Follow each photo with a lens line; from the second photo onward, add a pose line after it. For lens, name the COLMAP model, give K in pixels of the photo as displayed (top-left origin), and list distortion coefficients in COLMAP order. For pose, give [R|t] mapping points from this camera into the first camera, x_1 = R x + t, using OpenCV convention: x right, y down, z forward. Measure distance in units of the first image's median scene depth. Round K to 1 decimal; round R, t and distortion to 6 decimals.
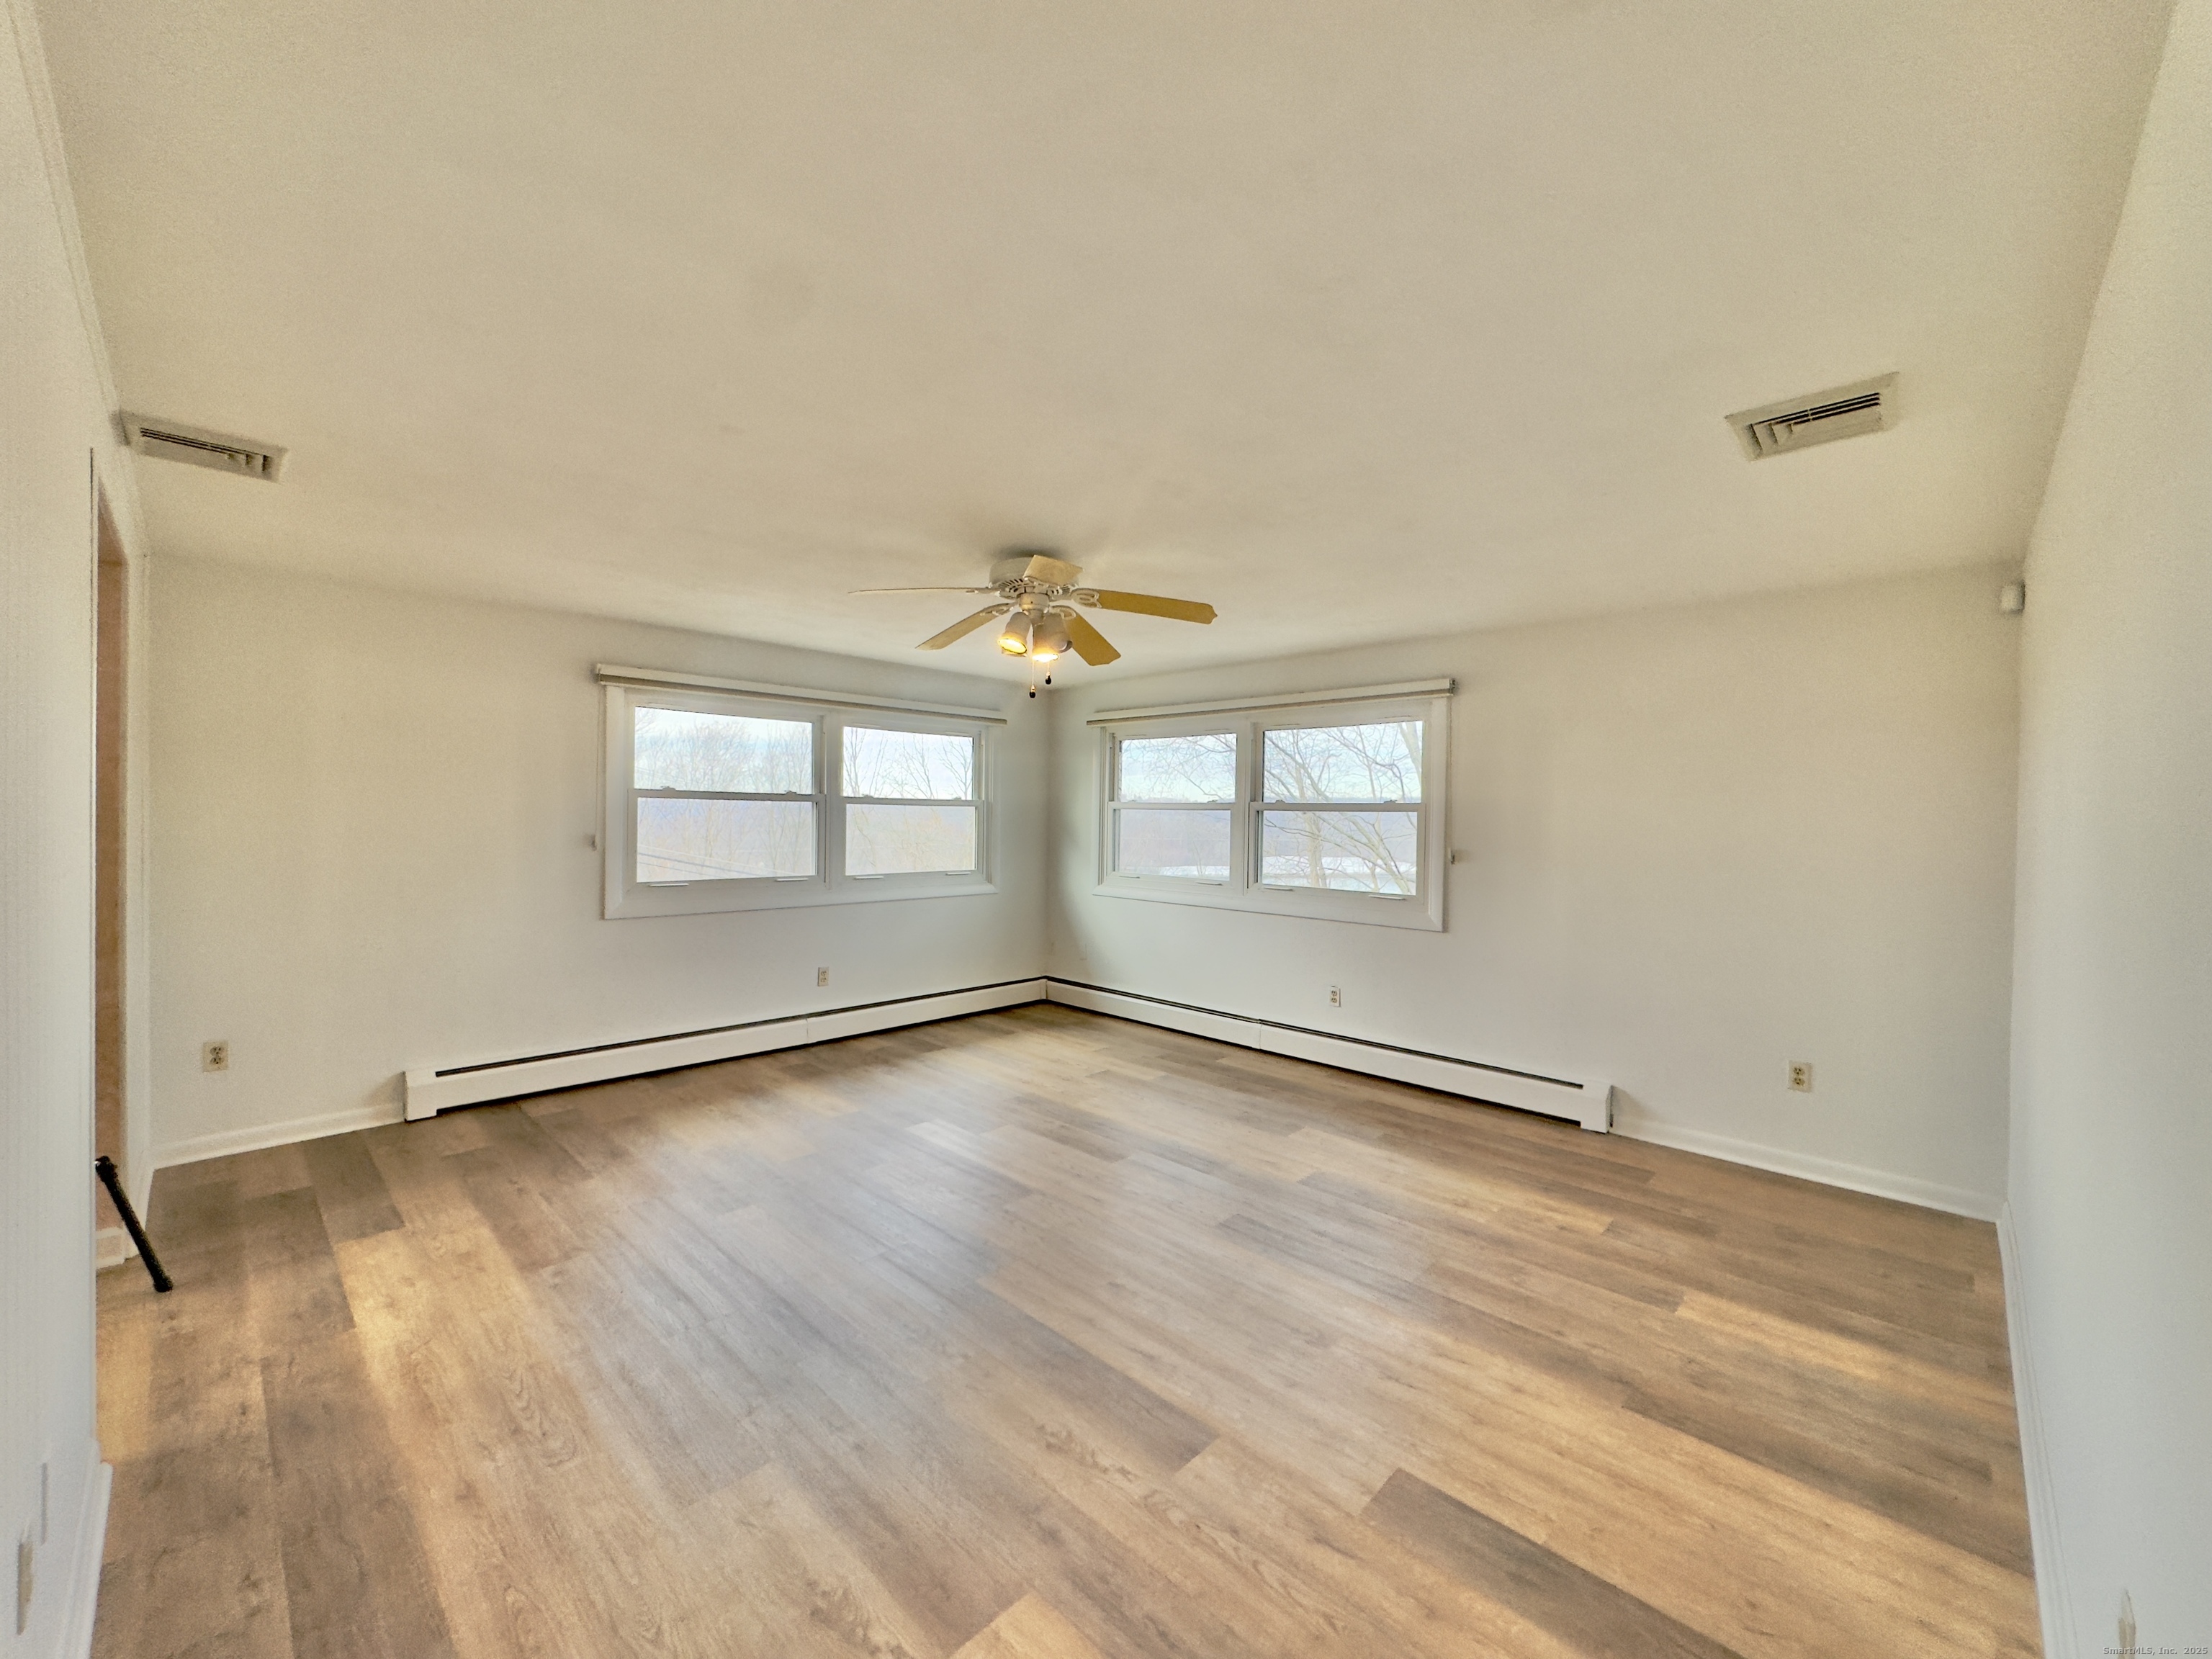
lens RADIAL K [[879.5, 0, 1107.2], [0, 879.5, 820.5], [0, 0, 1]] dist [-0.000826, 0.000564]
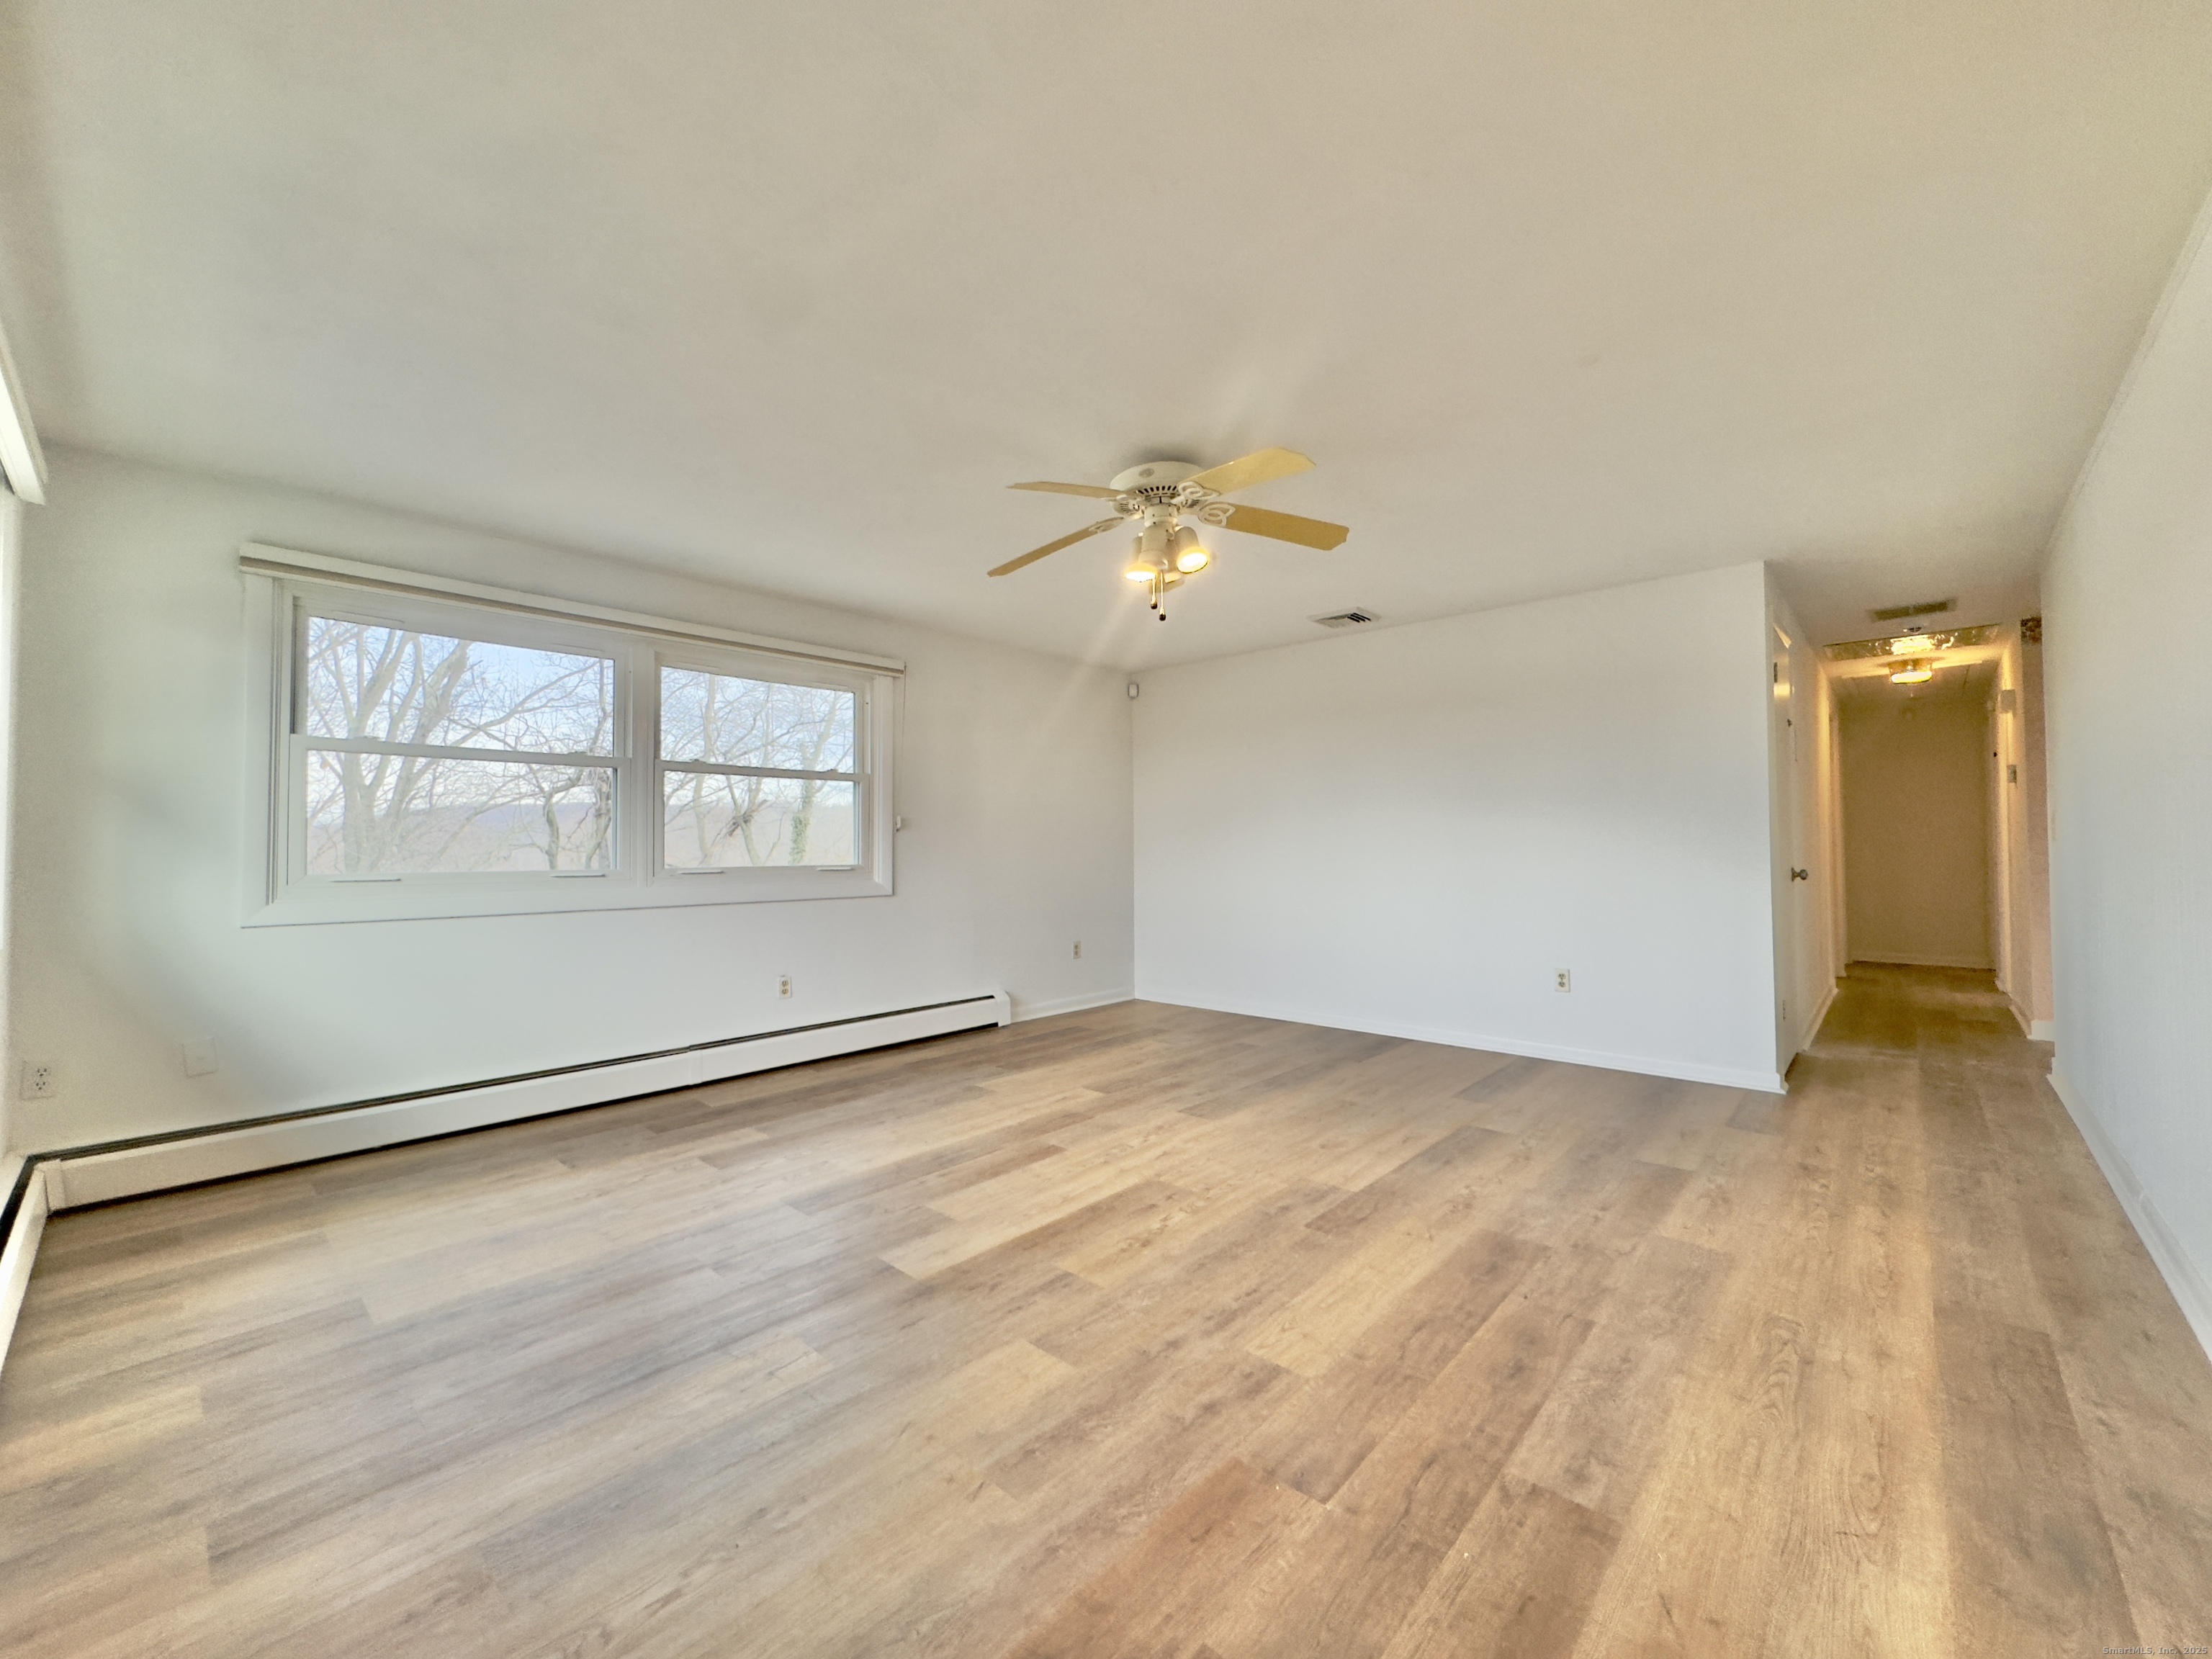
lens RADIAL K [[879.5, 0, 1106.4], [0, 879.5, 829.9], [0, 0, 1]] dist [-0.000826, 0.000564]
pose [[-0.027598, 0.005663, 0.999603, -1.103331], [0.010306, 0.999932, -0.005381, 0.088931], [-0.999566, 0.010154, -0.027654, 1.225494]]
